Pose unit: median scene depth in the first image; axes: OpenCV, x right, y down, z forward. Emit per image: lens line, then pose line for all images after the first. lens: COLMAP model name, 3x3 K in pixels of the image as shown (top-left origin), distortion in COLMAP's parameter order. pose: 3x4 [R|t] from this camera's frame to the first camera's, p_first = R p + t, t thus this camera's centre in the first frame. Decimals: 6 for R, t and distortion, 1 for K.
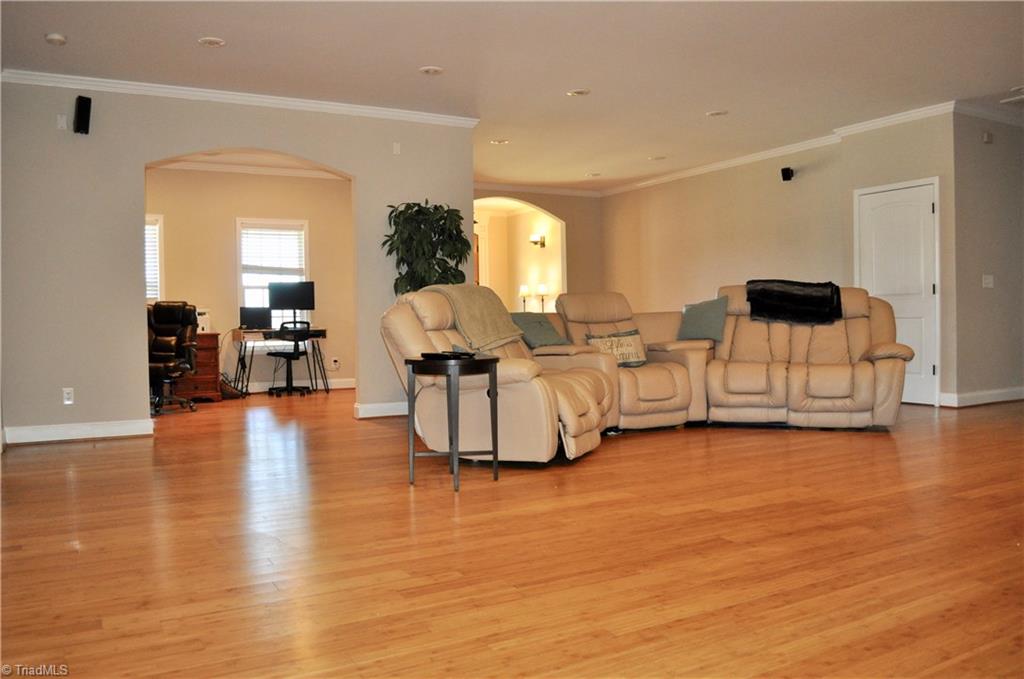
lens RADIAL K [[805.3, 0, 512.0], [0, 805.3, 339.5], [0, 0, 1]] dist [-0.078552, -0.003616]
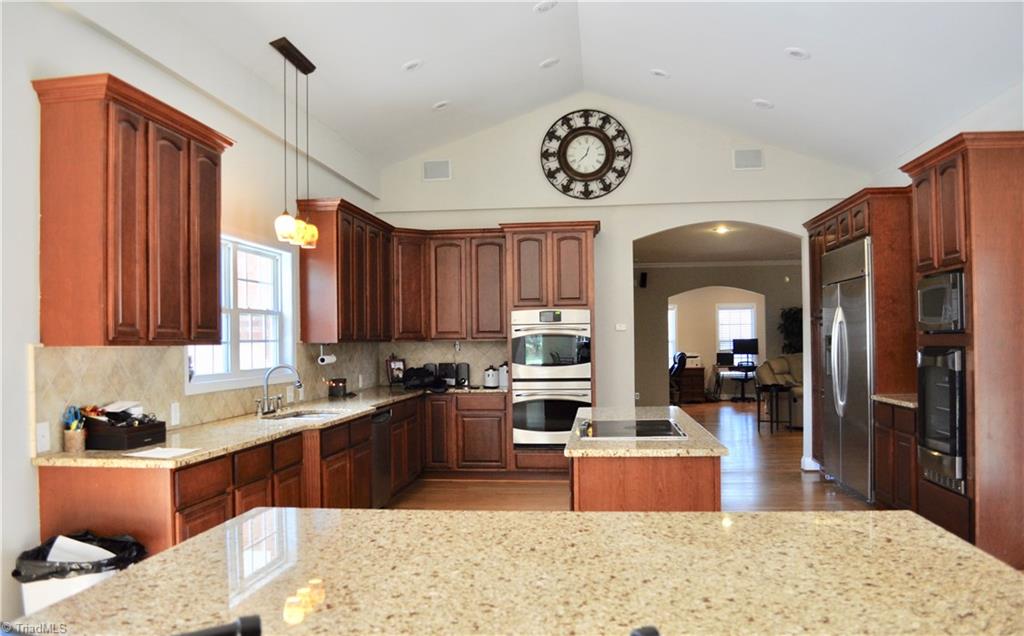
lens RADIAL K [[807.9, 0, 512.6], [0, 807.9, 337.8], [0, 0, 1]] dist [-0.071906, -0.000673]
pose [[0.815506, 0.000430, -0.578749, 0.515269], [-0.012769, 0.999770, -0.017251, -0.055696], [0.578608, 0.021458, 0.815324, -1.160217]]
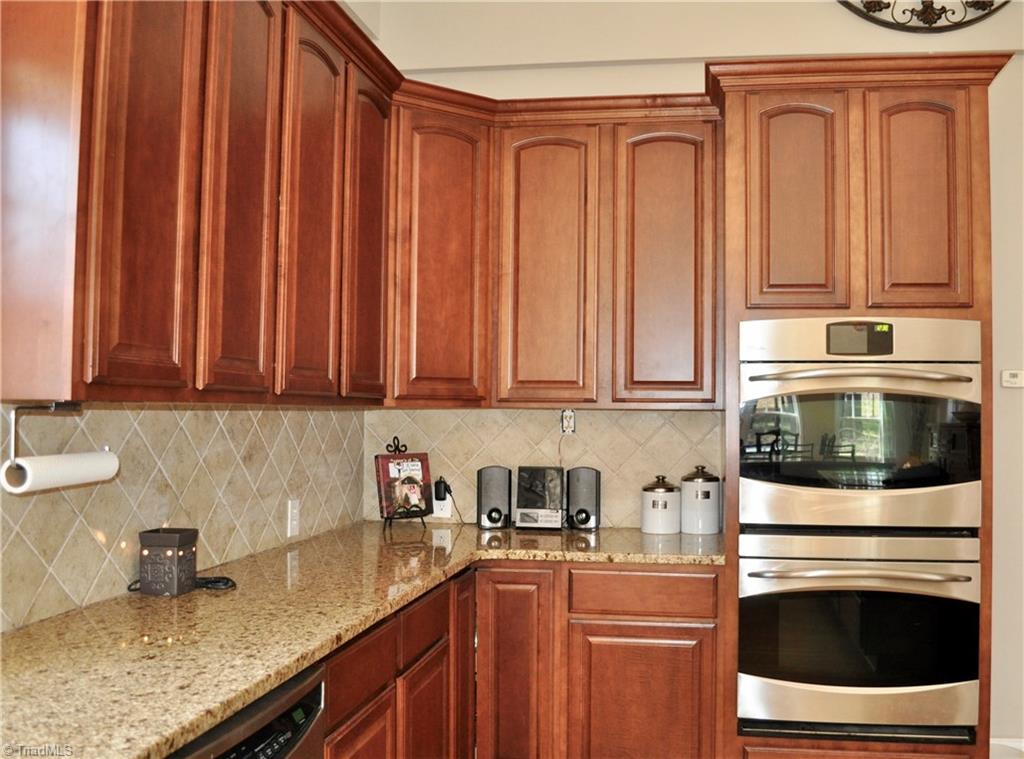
lens RADIAL K [[946.2, 0, 575.1], [0, 946.2, 382.7], [0, 0, 1]] dist [-0.063315, 0.001528]
pose [[0.799196, -0.000398, -0.601071, 0.025180], [-0.033637, 0.998403, -0.045385, -0.061574], [0.600129, 0.056490, 0.797906, -0.593052]]
